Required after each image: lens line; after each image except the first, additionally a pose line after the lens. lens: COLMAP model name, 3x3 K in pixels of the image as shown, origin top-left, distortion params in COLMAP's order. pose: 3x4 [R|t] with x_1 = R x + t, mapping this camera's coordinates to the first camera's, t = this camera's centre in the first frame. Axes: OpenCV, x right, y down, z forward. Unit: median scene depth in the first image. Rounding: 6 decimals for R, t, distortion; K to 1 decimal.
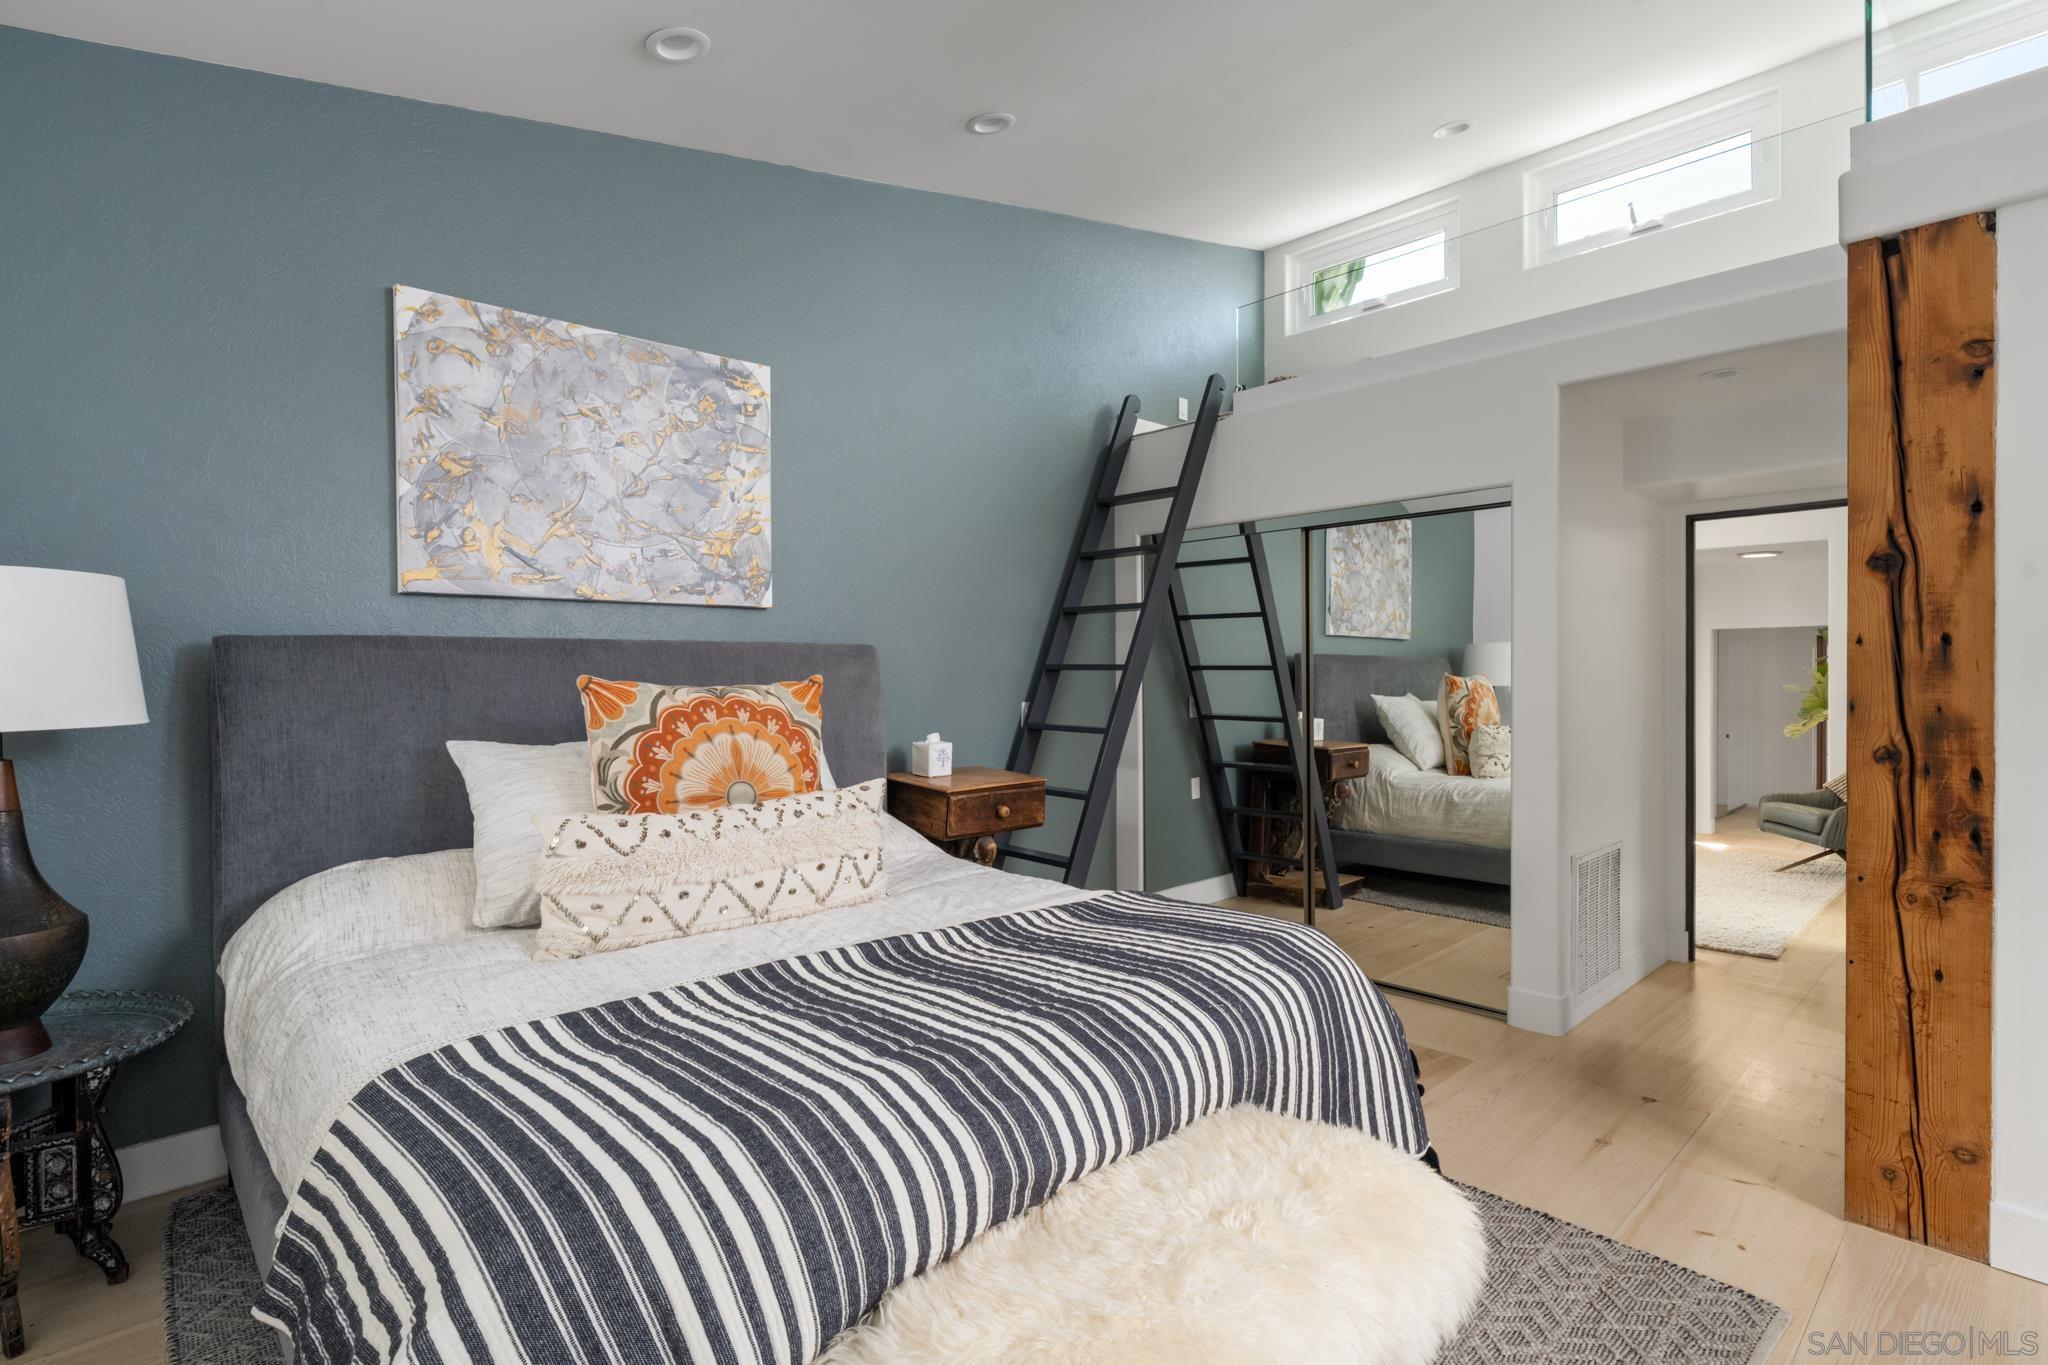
lens RADIAL K [[990.9, 0, 1027.3], [0, 990.9, 685.4], [0, 0, 1]] dist [-0.005339, 0.000051]
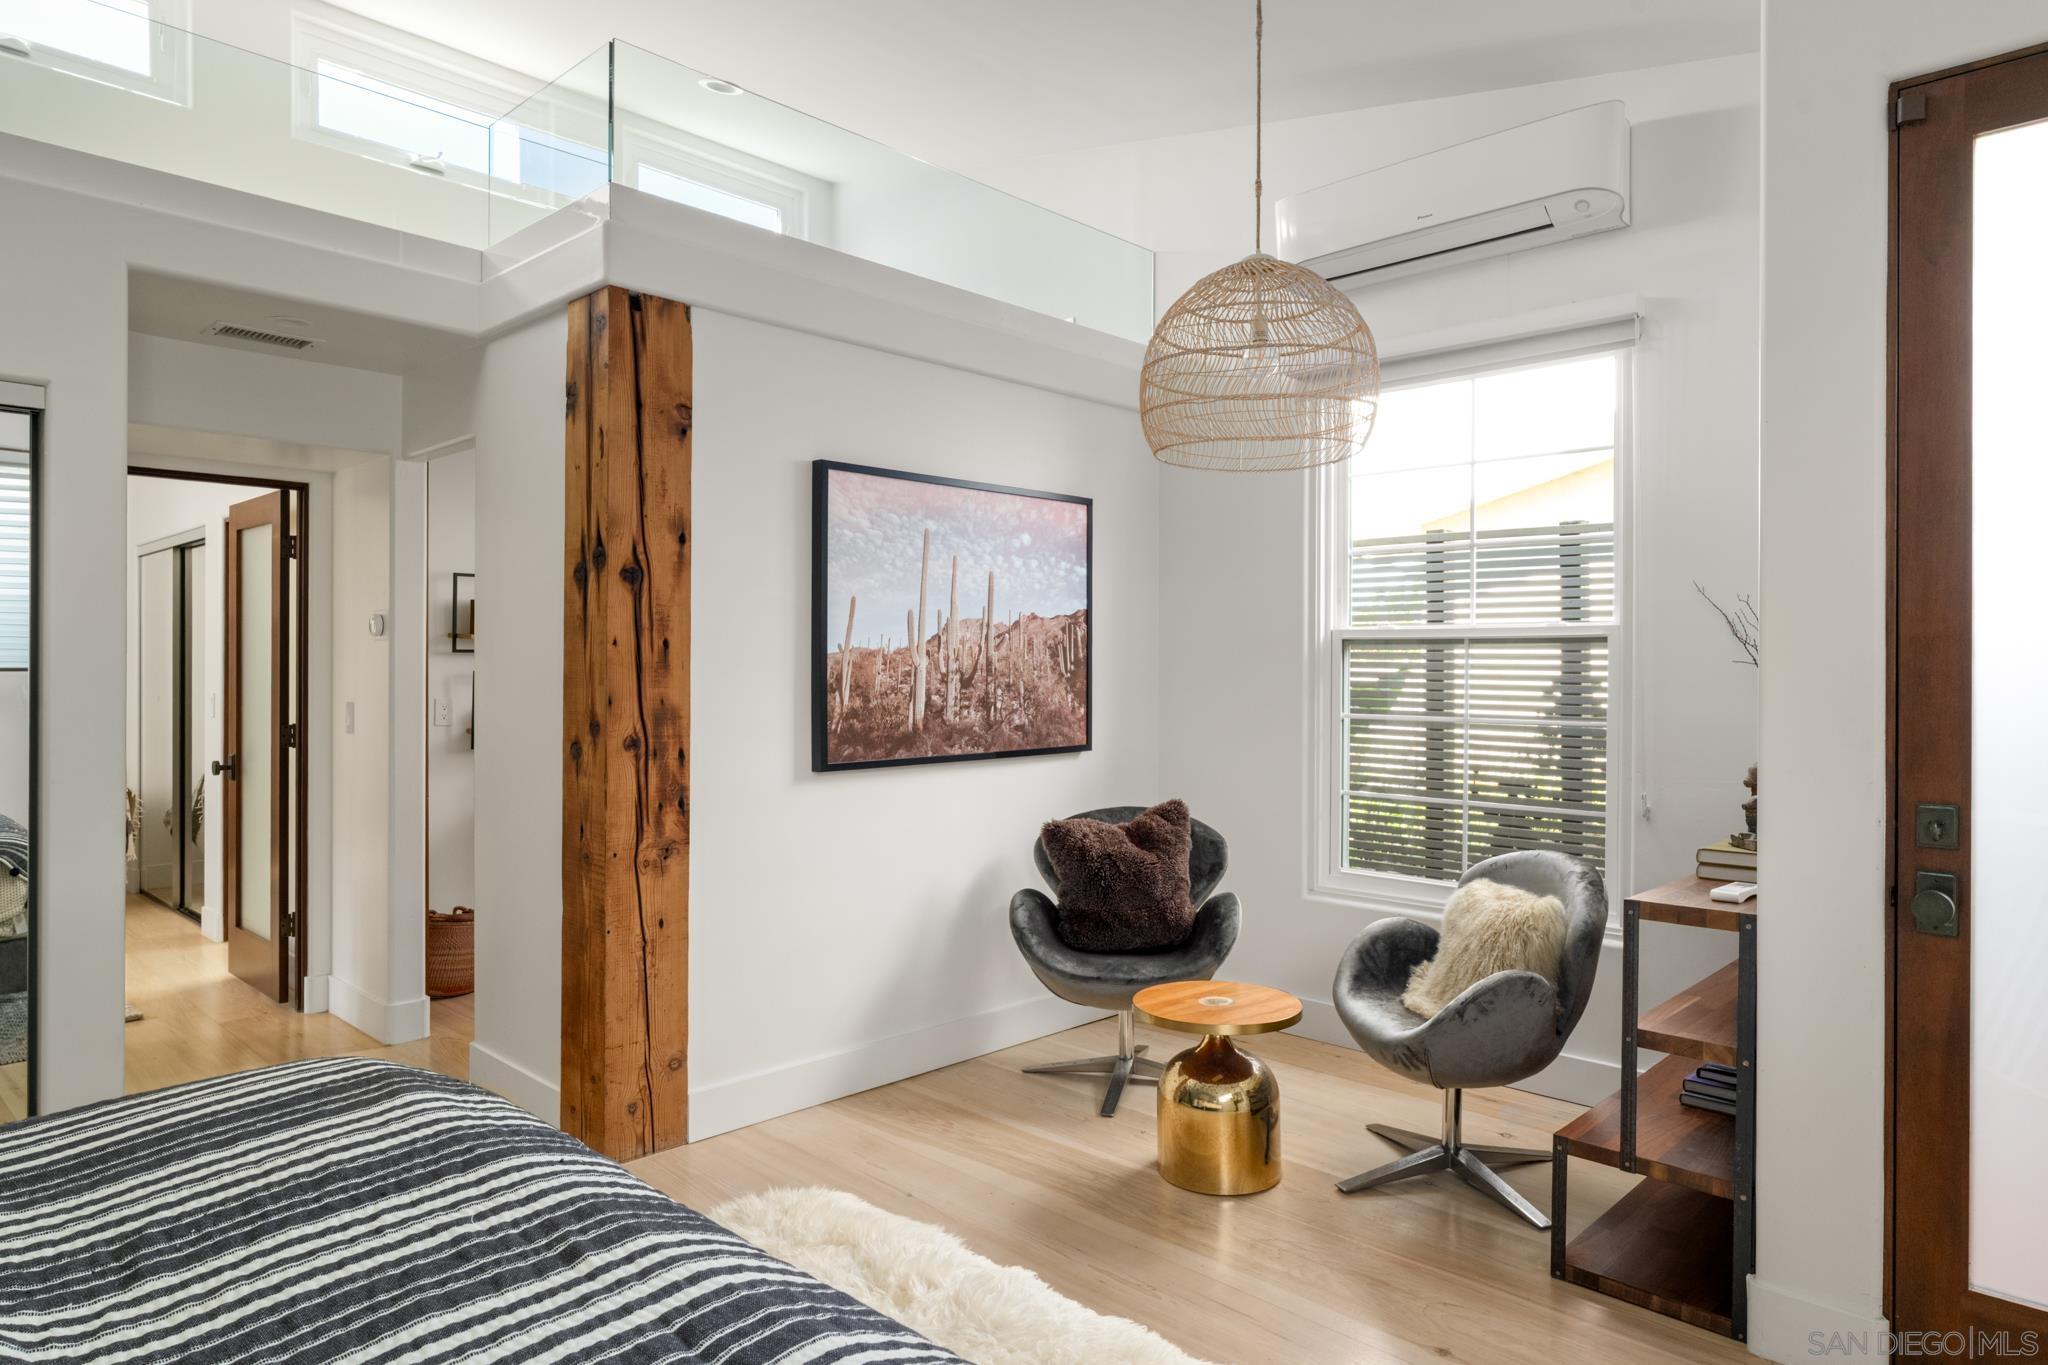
lens RADIAL K [[1219.8, 0, 1026.2], [0, 1219.8, 672.6], [0, 0, 1]] dist [0.001891, 0.002820]
pose [[-0.039048, 0.000751, 0.999237, -0.585398], [0.008200, 0.999966, -0.000431, -0.006928], [-0.999204, 0.008177, -0.039053, 0.617543]]
